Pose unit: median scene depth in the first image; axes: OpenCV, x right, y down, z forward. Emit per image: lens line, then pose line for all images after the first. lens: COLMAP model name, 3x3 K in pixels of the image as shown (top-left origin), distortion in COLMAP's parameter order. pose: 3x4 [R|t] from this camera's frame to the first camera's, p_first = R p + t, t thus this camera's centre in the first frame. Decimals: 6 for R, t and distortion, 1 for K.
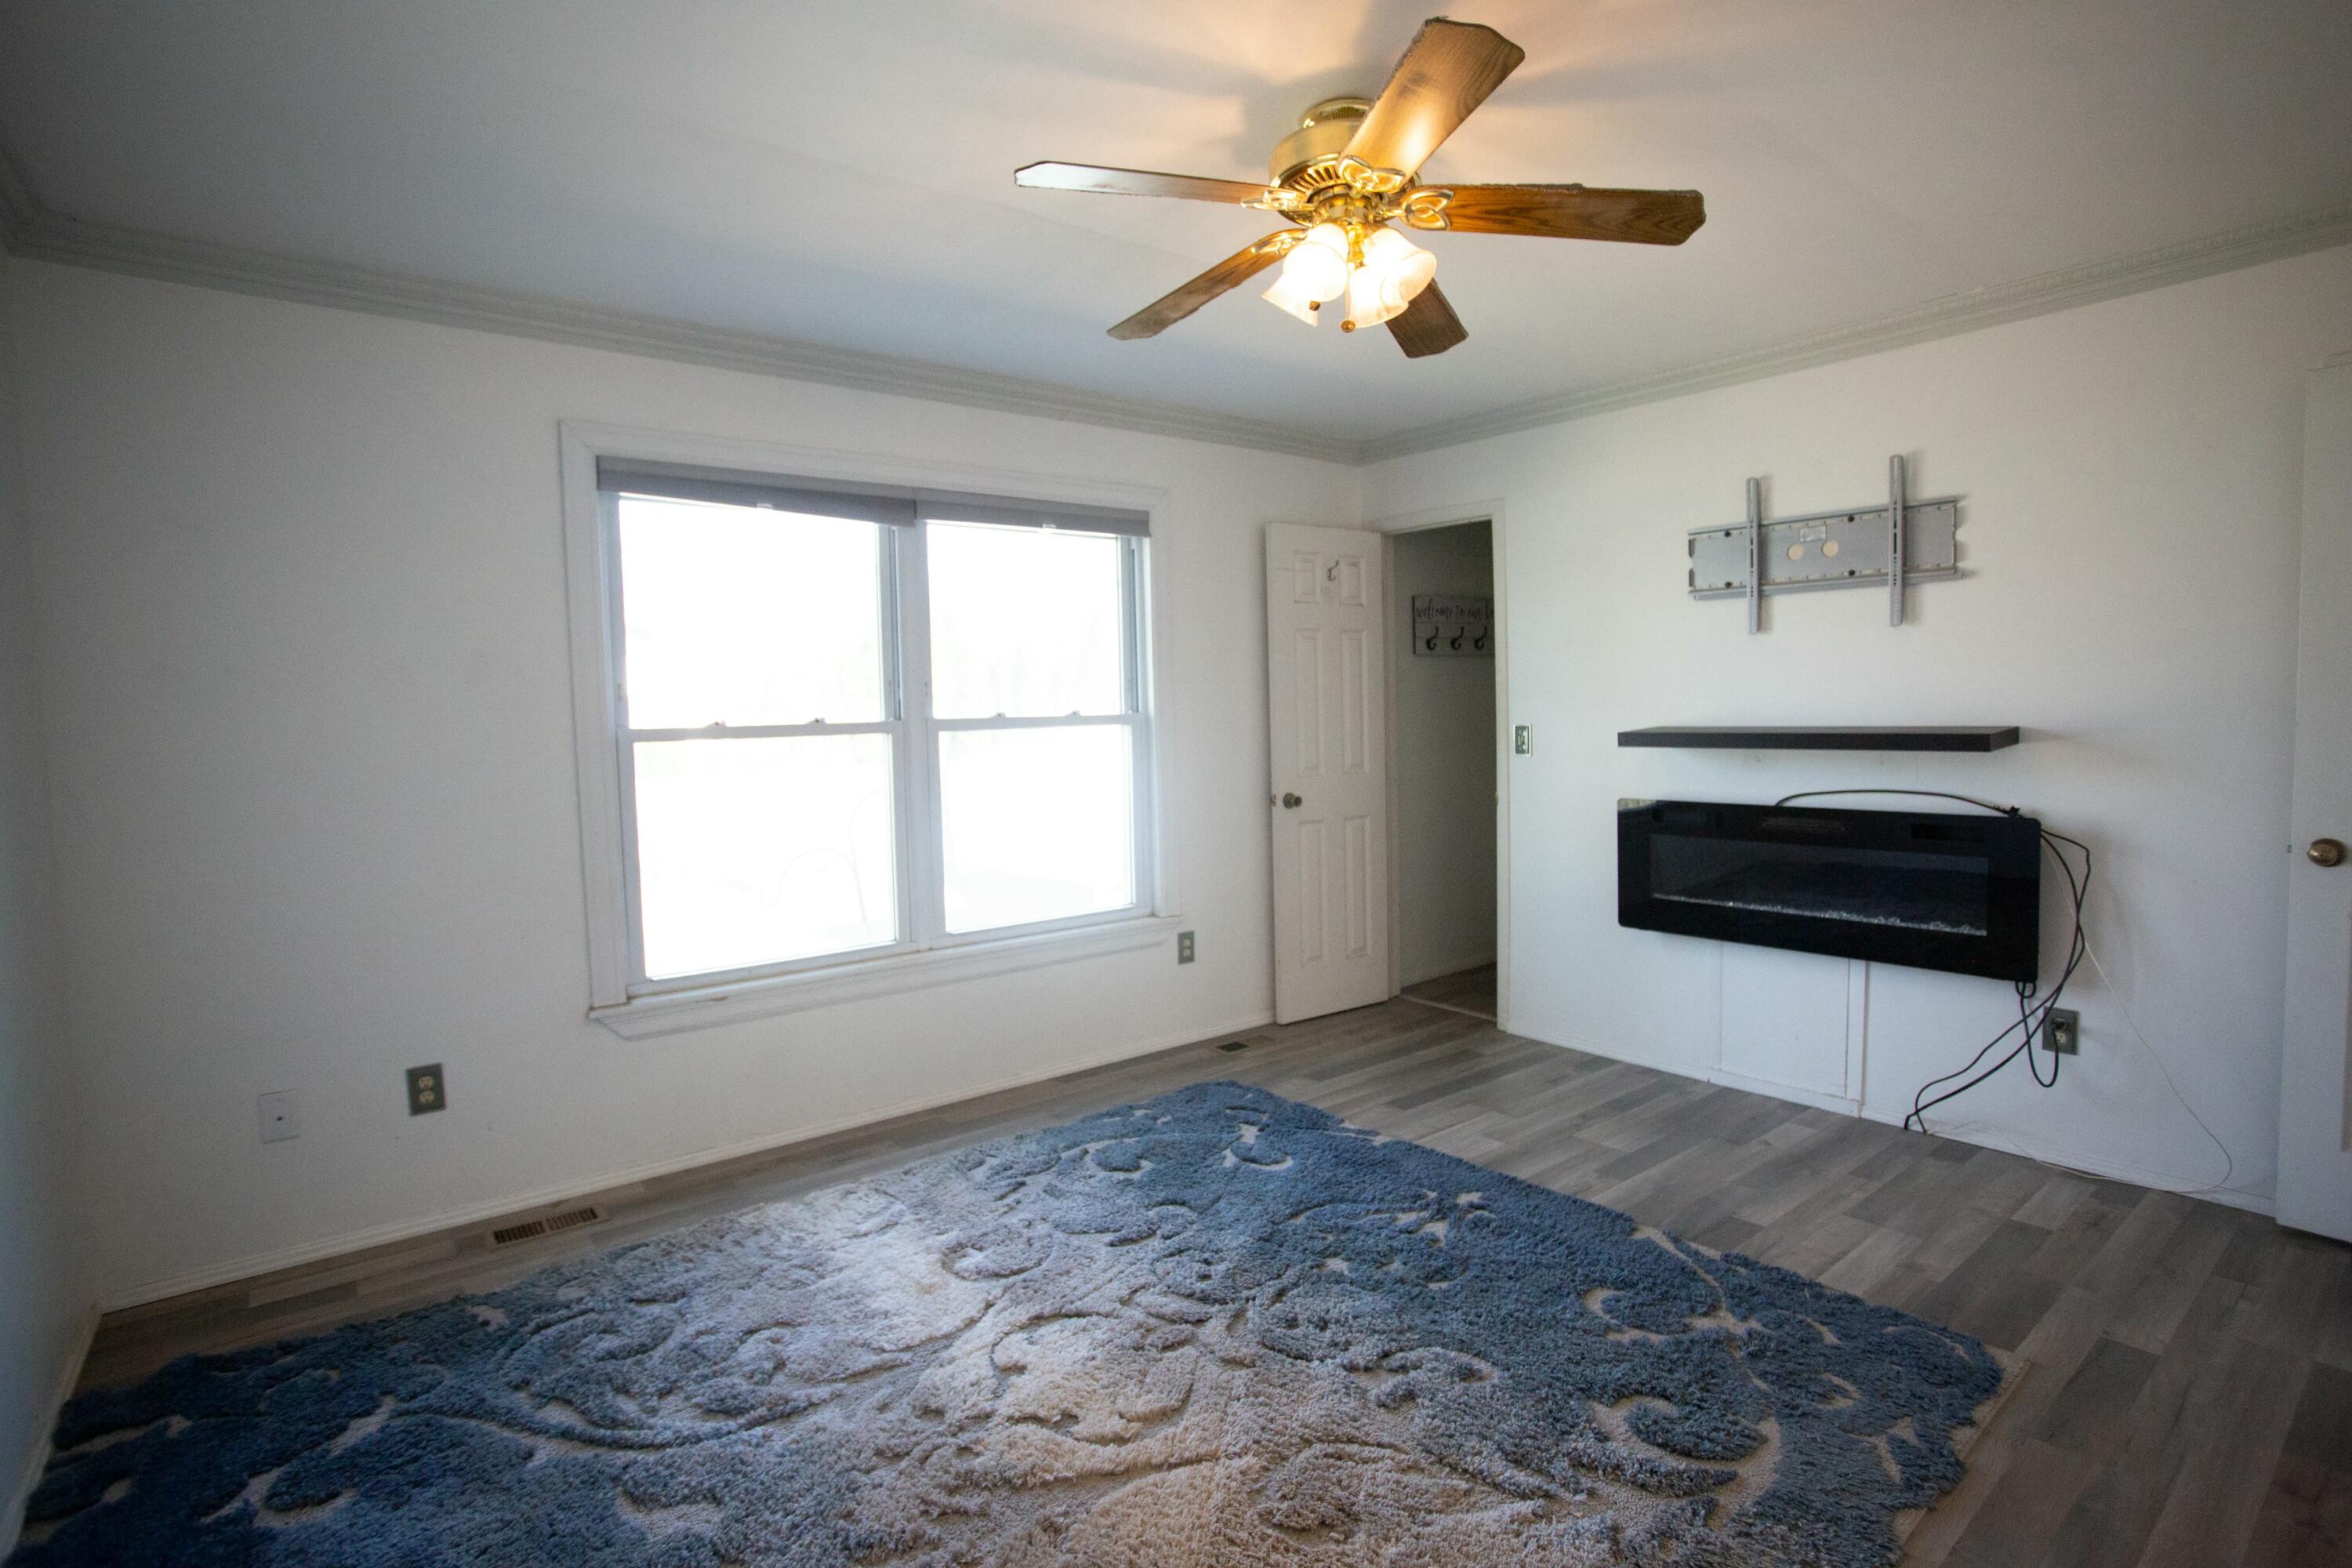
lens RADIAL K [[1130.1, 0, 1183.9], [0, 1130.1, 775.8], [0, 0, 1]] dist [-0.078612, 0.032413]
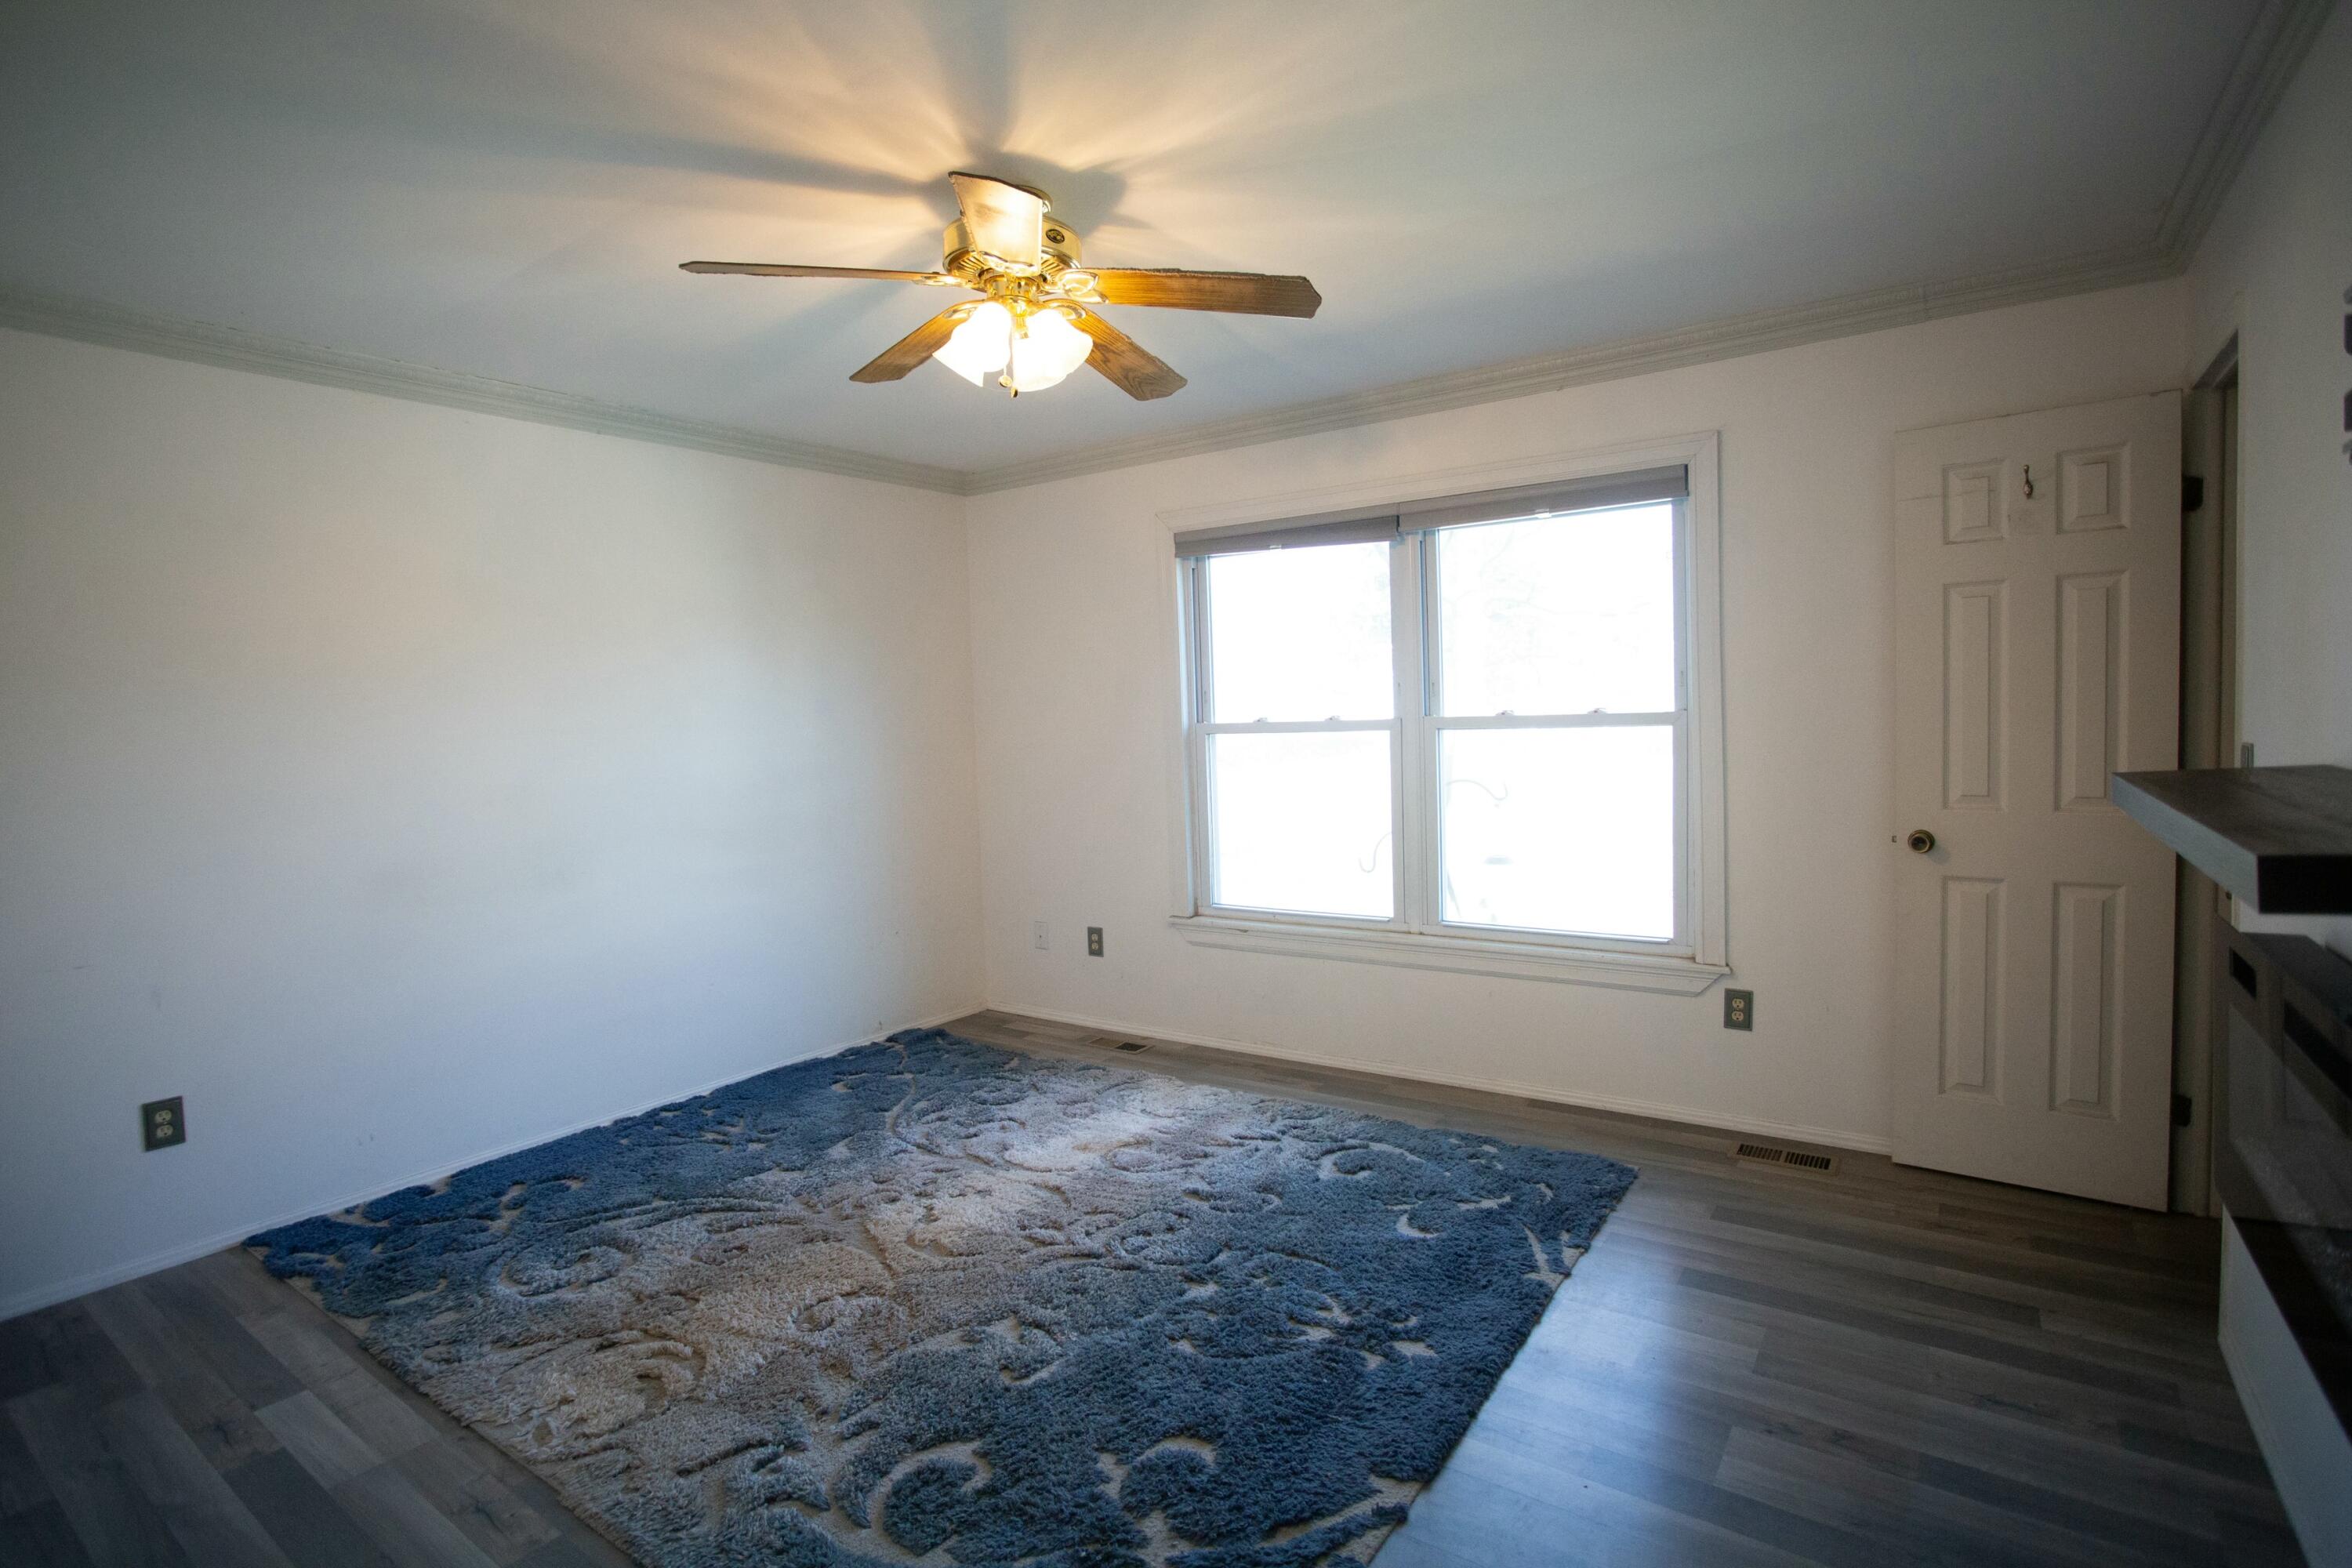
lens RADIAL K [[1130.1, 0, 1183.9], [0, 1130.1, 775.8], [0, 0, 1]] dist [-0.078612, 0.032413]
pose [[0.290012, 0.066545, -0.954706, 0.790565], [-0.030509, 0.997715, 0.060275, -0.058036], [0.956536, 0.011647, 0.291380, 0.518568]]
